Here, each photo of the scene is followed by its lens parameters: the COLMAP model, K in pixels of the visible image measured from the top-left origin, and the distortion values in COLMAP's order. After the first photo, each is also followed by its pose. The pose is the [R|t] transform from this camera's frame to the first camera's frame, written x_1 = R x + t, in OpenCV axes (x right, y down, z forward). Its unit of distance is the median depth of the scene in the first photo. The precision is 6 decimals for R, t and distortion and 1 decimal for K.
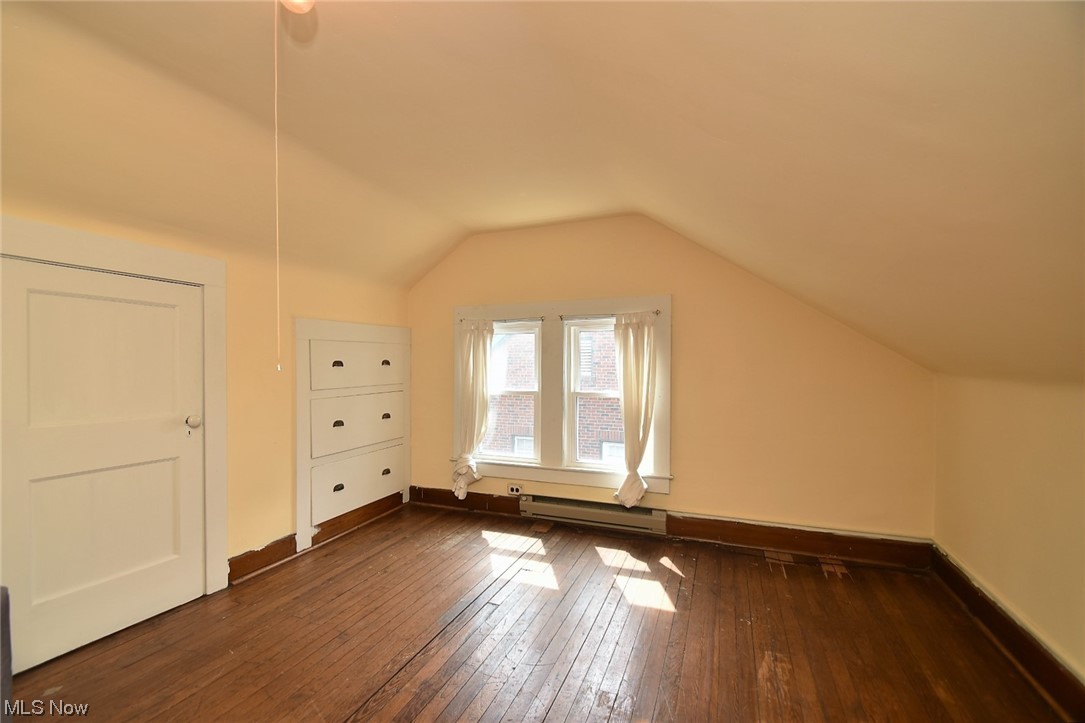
lens RADIAL K [[478.0, 0, 527.7], [0, 478.0, 376.2], [0, 0, 1]] dist [0.020498, -0.024432]
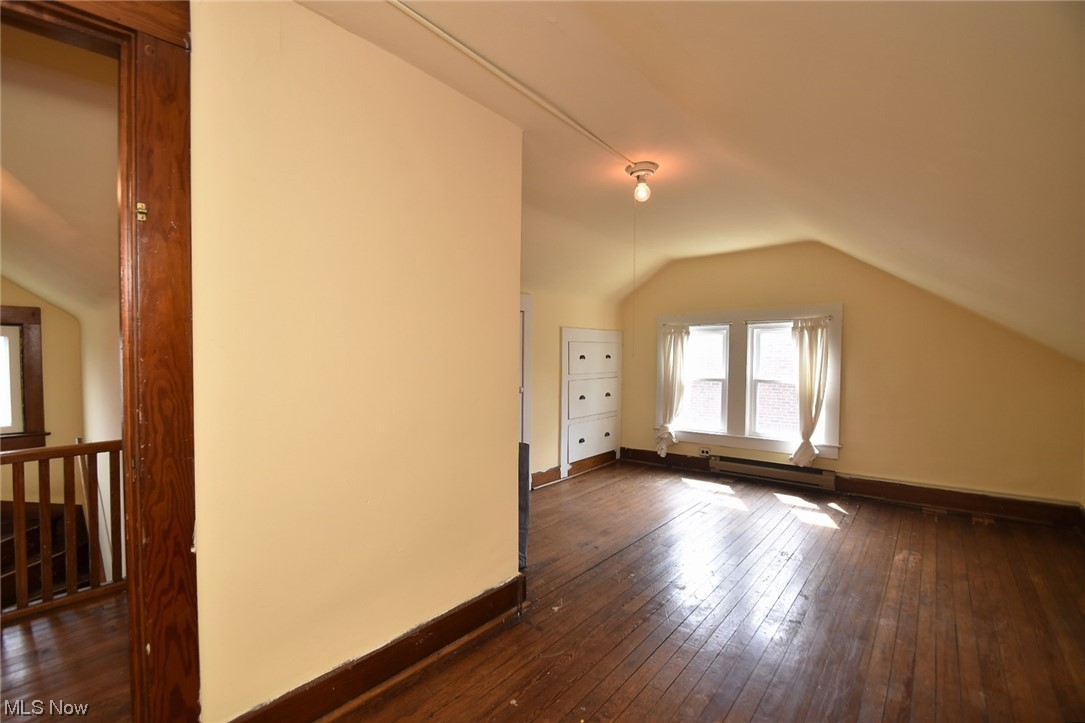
lens RADIAL K [[478.0, 0, 527.7], [0, 478.0, 376.2], [0, 0, 1]] dist [0.020498, -0.024432]
pose [[0.951714, 0.012159, -0.306744, -0.101945], [-0.008983, 0.999890, 0.011763, 0.016963], [0.306854, -0.008439, 0.951719, -0.470172]]
